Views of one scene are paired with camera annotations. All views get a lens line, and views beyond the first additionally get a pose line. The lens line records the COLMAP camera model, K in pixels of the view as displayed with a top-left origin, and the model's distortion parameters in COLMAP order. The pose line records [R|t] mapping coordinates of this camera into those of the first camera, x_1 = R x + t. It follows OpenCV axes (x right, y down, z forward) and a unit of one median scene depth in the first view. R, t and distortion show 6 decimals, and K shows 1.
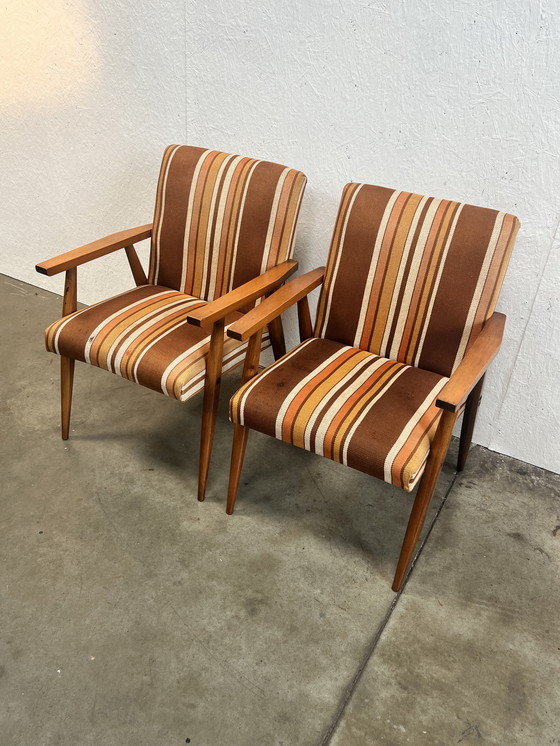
lens RADIAL K [[656.2, 0, 282.6], [0, 656.2, 378.8], [0, 0, 1]] dist [0.017119, -0.010001]
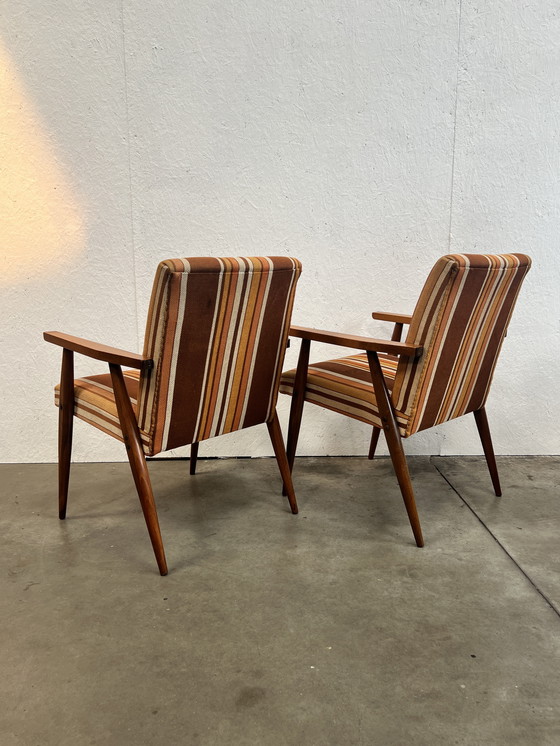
lens RADIAL K [[617.1, 0, 279.9], [0, 617.1, 374.2], [0, 0, 1]] dist [0.012281, -0.007976]
pose [[0.859116, -0.156298, 0.487329, -0.624633], [0.332030, 0.894846, -0.298341, 0.275276], [-0.389455, 0.418118, 0.820672, 0.127494]]
